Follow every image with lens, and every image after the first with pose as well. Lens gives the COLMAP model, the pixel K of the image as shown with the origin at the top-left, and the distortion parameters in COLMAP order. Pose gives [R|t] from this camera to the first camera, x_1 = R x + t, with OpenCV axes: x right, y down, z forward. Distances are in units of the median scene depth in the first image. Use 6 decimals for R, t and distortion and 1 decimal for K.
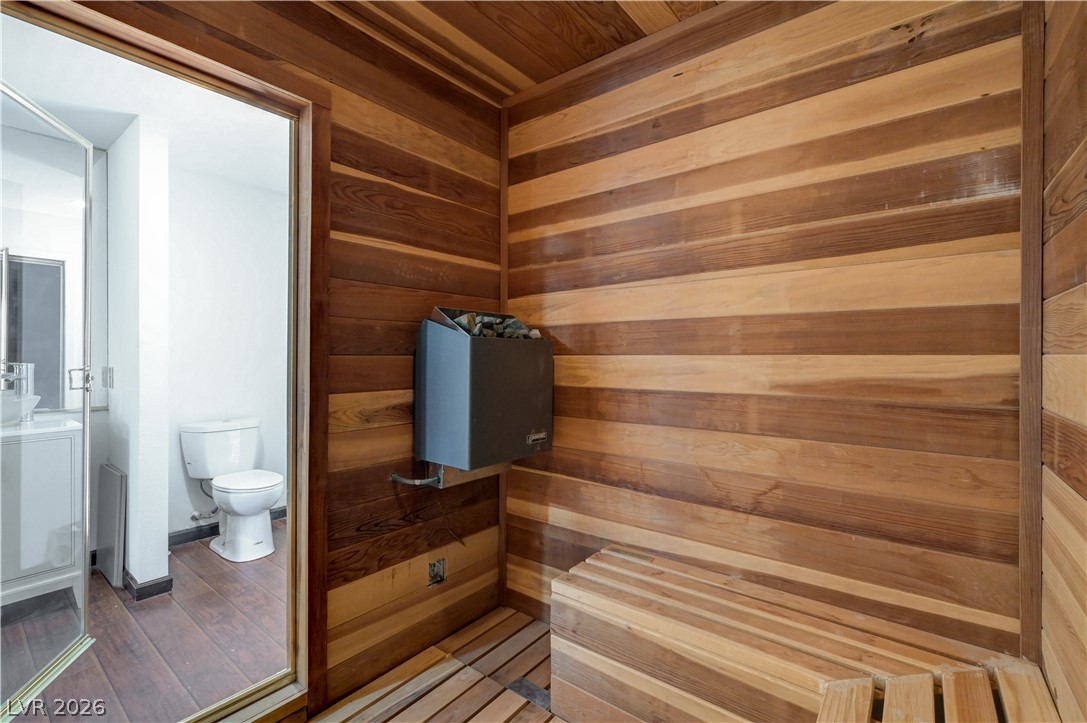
lens RADIAL K [[473.4, 0, 541.6], [0, 473.4, 356.6], [0, 0, 1]] dist [0.001749, 0.000015]
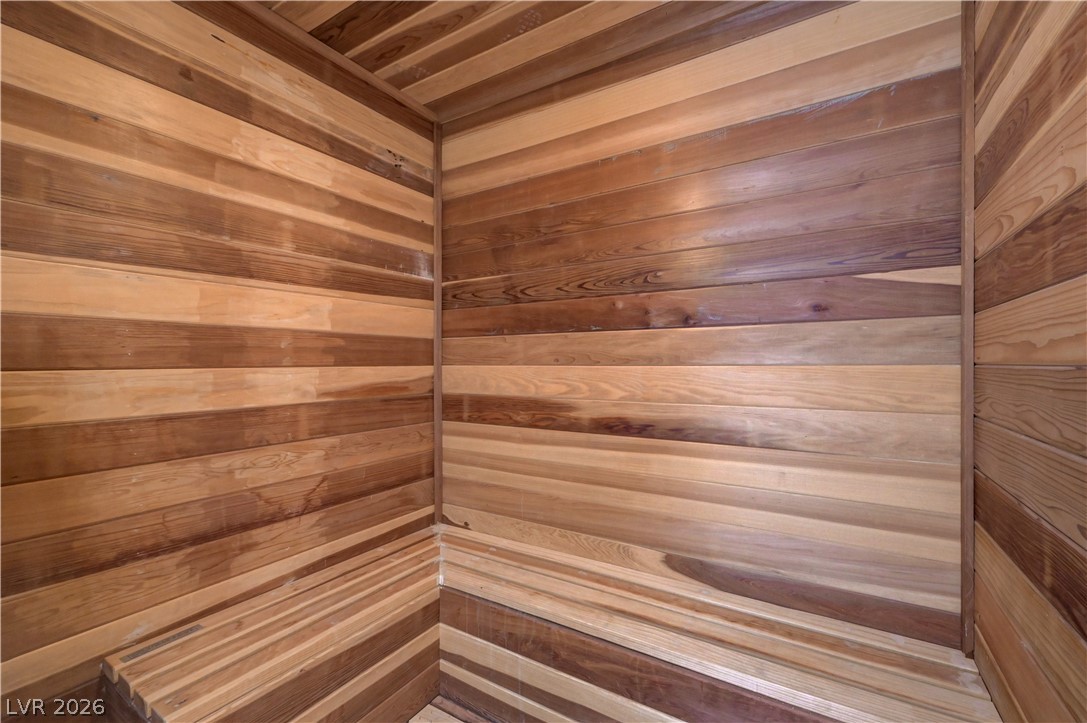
lens RADIAL K [[473.4, 0, 539.5], [0, 473.4, 362.5], [0, 0, 1]] dist [0.001749, 0.000015]
pose [[-0.107455, -0.002941, 0.994206, -0.702725], [0.003839, 0.999987, 0.003373, -0.015998], [-0.994202, 0.004179, -0.107443, 0.590141]]
